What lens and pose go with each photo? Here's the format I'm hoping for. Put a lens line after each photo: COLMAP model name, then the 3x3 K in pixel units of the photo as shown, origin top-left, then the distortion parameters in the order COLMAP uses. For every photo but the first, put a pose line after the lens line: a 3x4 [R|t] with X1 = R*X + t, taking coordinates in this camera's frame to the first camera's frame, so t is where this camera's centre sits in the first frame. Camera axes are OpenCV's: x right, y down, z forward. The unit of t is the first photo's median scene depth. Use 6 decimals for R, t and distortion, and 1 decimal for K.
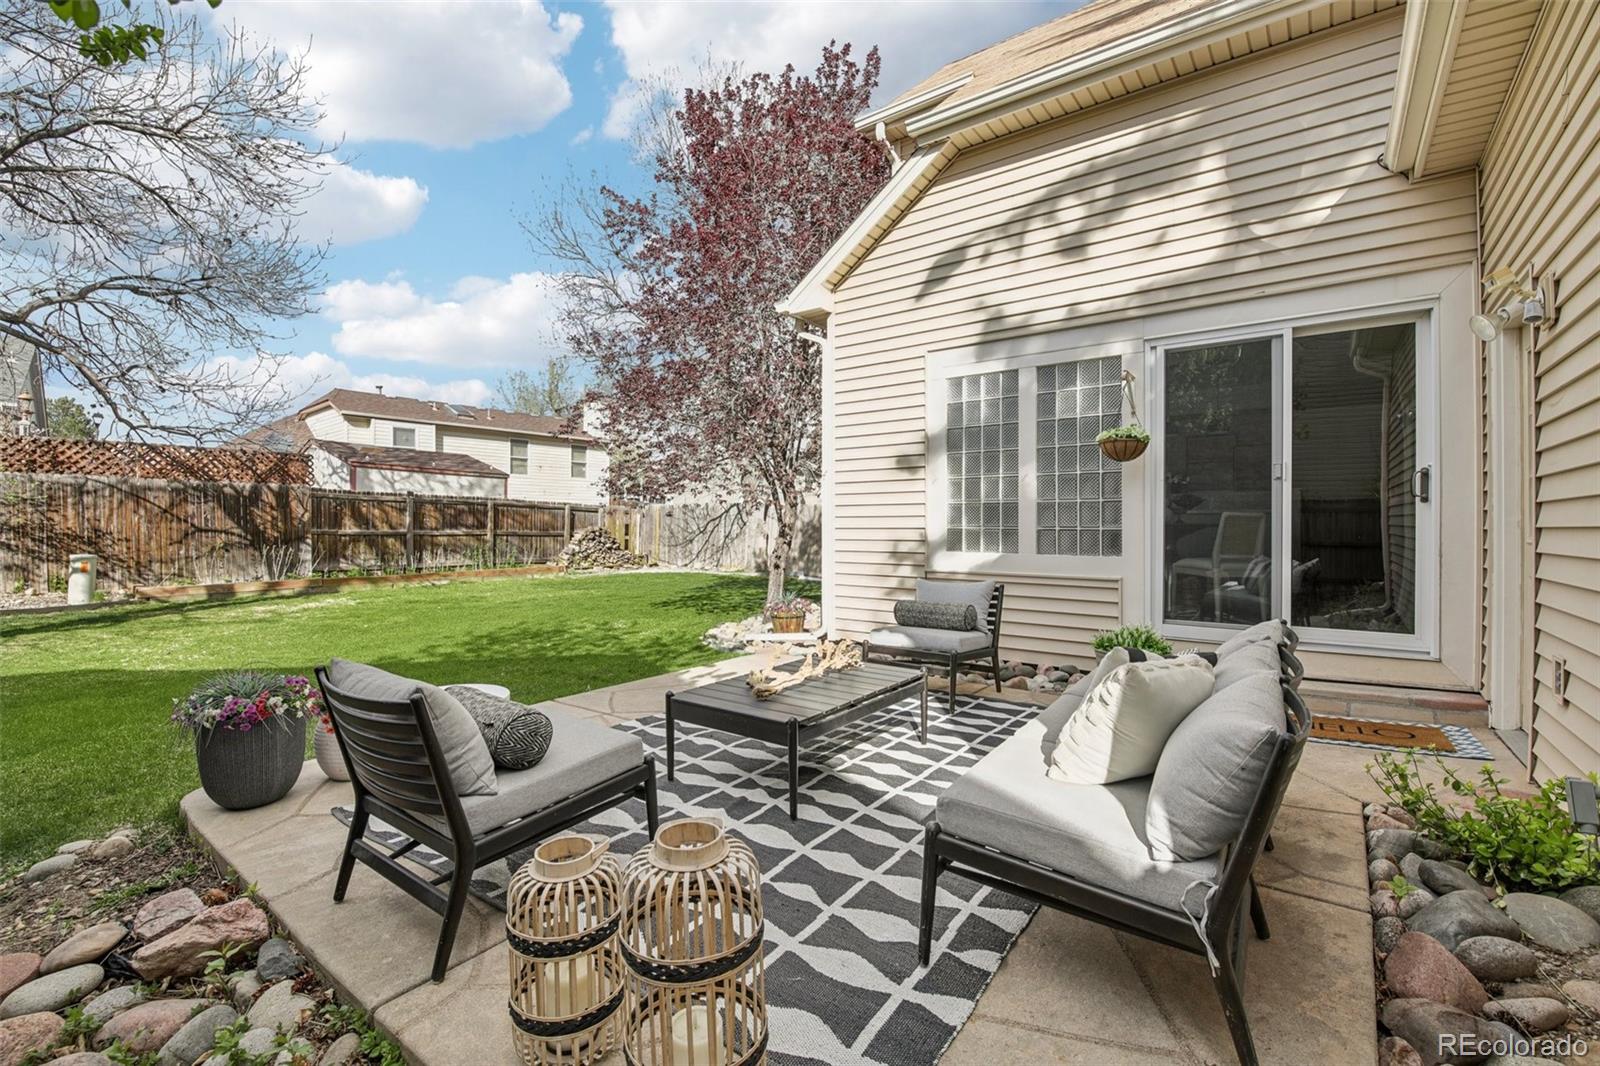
lens RADIAL K [[708.0, 0, 800.0], [0, 708.0, 533.0], [0, 0, 1]] dist [0.000576, -0.010493]
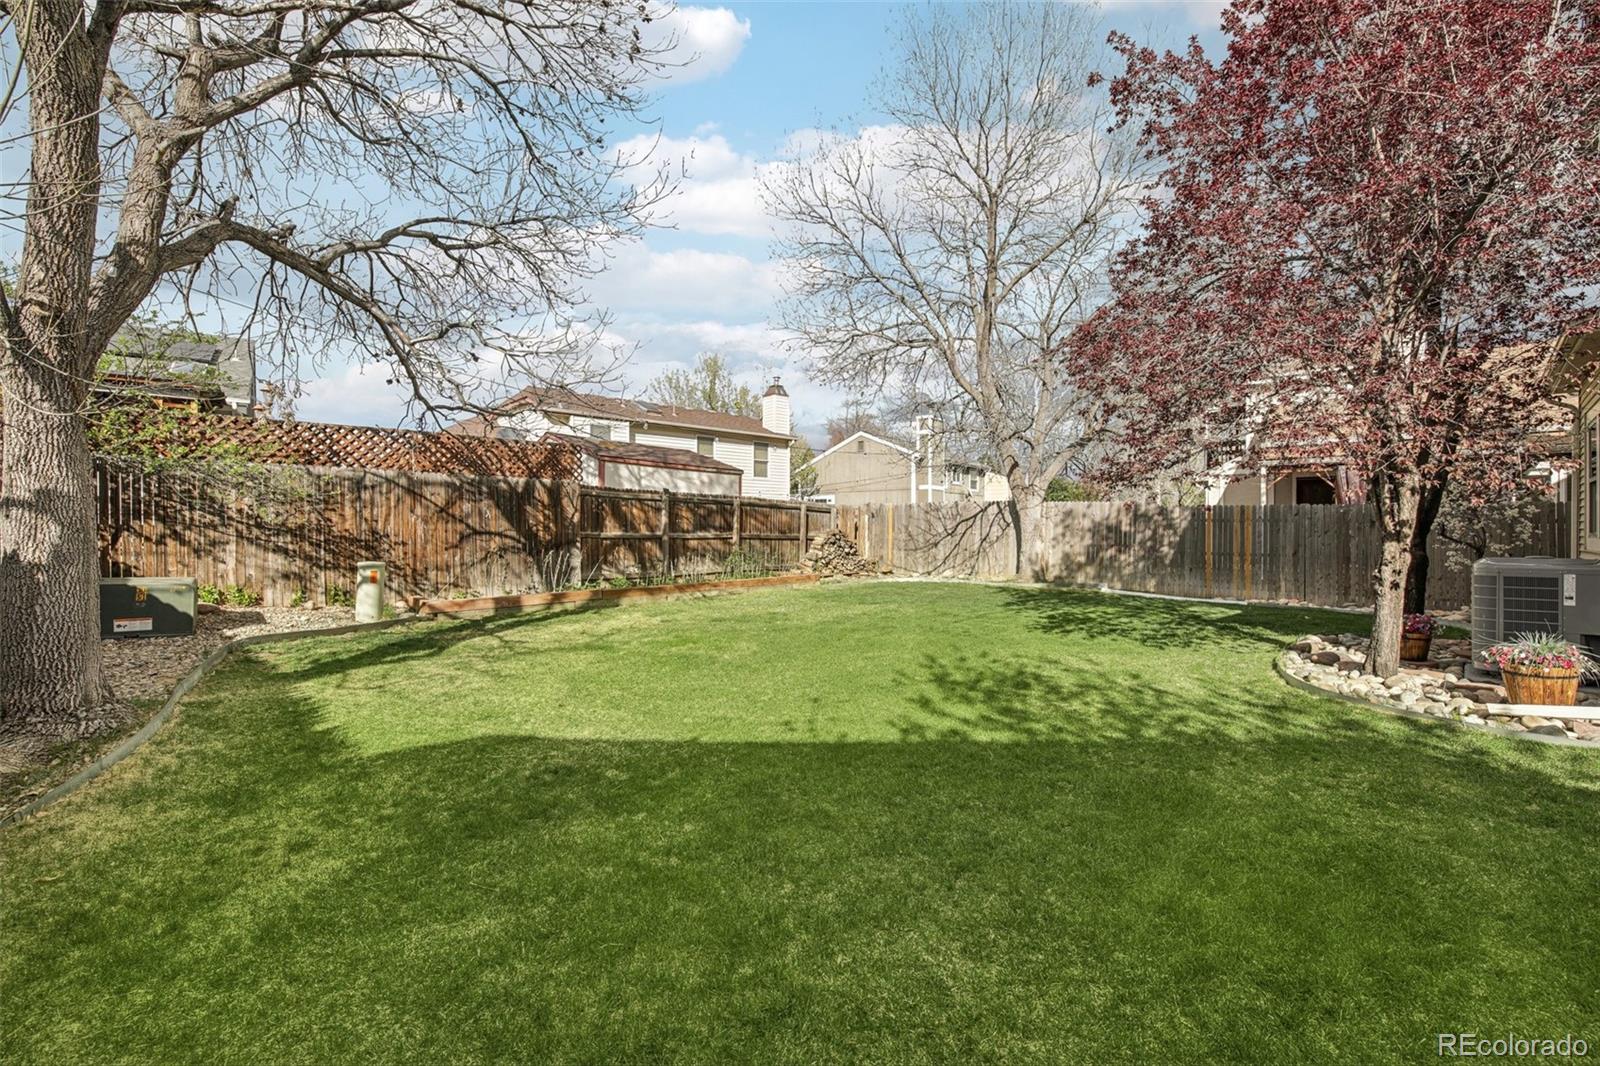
lens RADIAL K [[708.0, 0, 800.0], [0, 708.0, 533.0], [0, 0, 1]] dist [0.000576, -0.010493]
pose [[0.991376, -0.001341, -0.131038, -0.328820], [0.000691, 0.999987, -0.005005, 0.001364], [0.131043, 0.004871, 0.991365, 0.186952]]
